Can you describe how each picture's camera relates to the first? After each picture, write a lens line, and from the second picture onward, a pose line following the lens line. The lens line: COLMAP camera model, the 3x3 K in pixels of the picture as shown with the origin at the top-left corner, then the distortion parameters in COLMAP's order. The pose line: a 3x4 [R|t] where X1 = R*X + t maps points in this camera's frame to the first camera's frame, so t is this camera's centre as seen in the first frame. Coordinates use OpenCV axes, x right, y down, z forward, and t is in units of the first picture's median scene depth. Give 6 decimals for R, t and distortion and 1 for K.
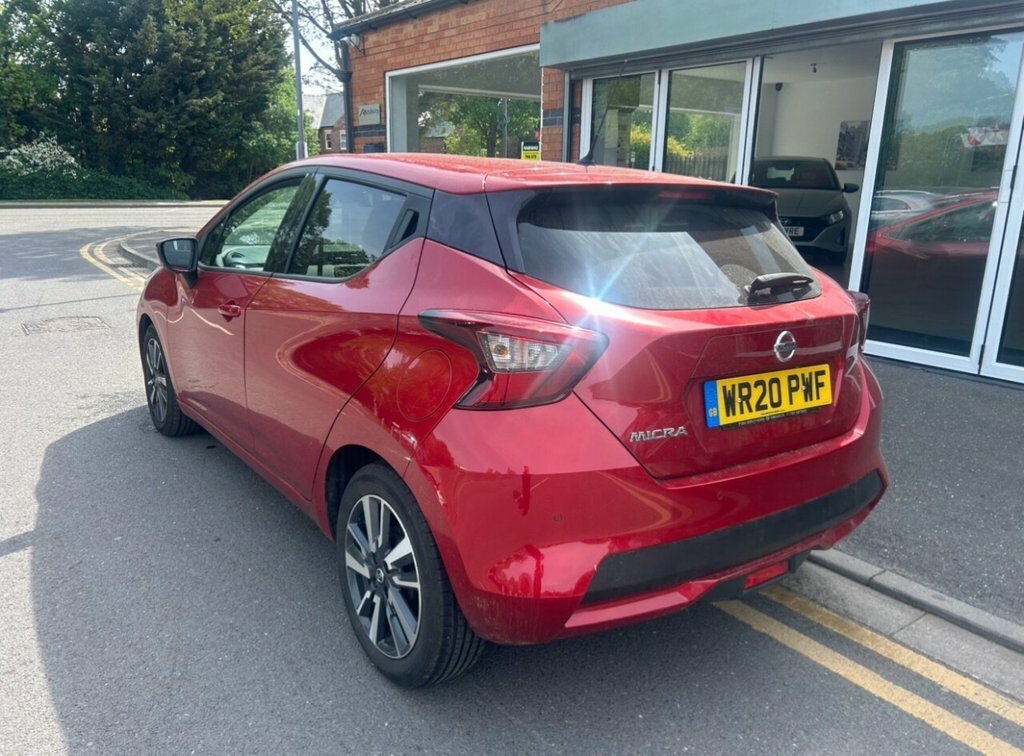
lens RADIAL K [[770.2, 0, 512.0], [0, 770.2, 378.0], [0, 0, 1]] dist [0.011738, -0.007291]
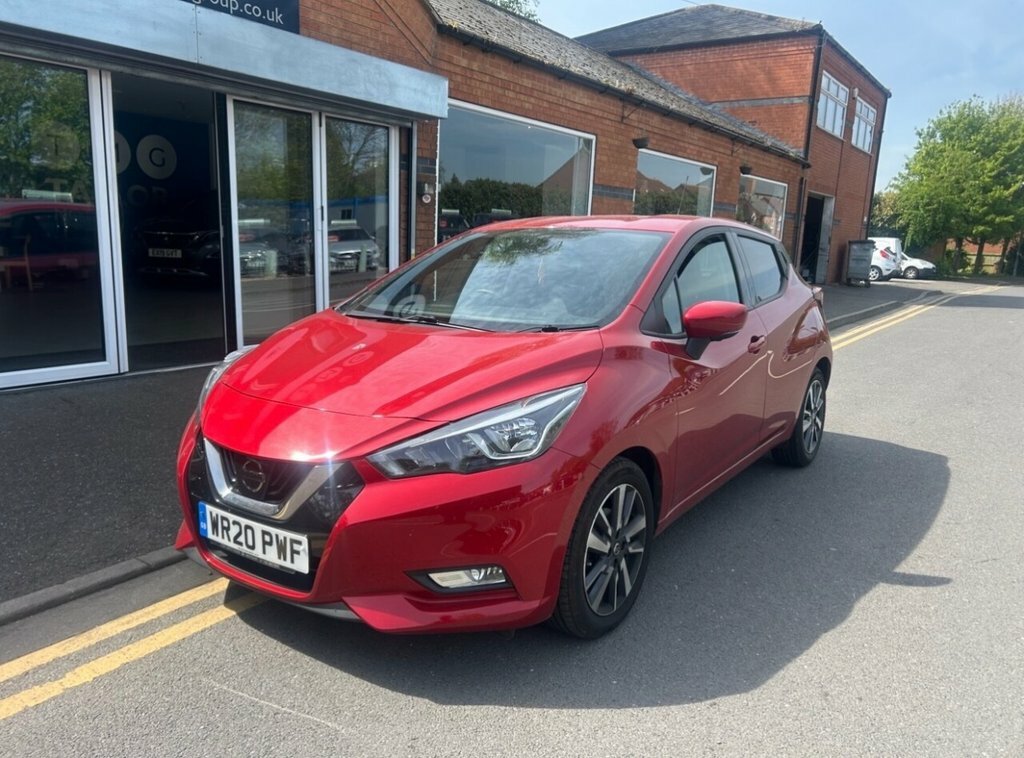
lens RADIAL K [[770.2, 0, 512.0], [0, 770.2, 379.0], [0, 0, 1]] dist [0.011738, -0.007291]
pose [[-0.309432, -0.211156, 0.927181, -0.956667], [0.184537, 0.943164, 0.276382, -0.312337], [-0.932844, 0.256620, -0.252880, 1.152926]]
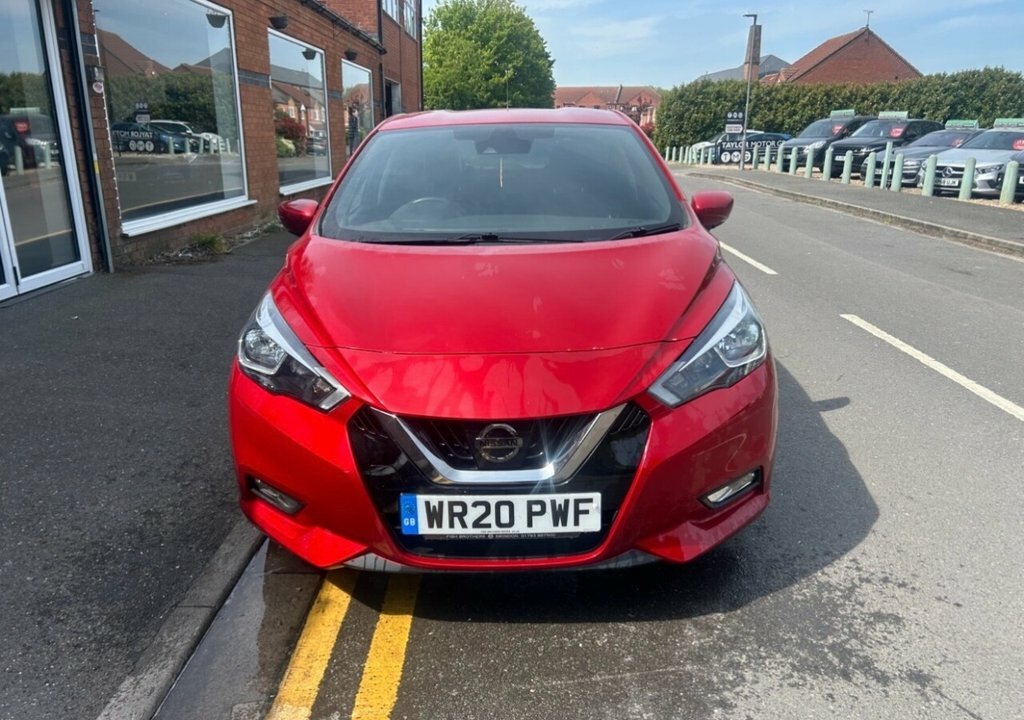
lens RADIAL K [[776.1, 0, 512.0], [0, 776.1, 360.0], [0, 0, 1]] dist [0.026888, -0.000258]
pose [[-0.790289, -0.199328, 0.579406, -0.661331], [0.122178, 0.875356, 0.467787, -0.389658], [-0.600430, 0.440478, -0.667431, 1.493871]]
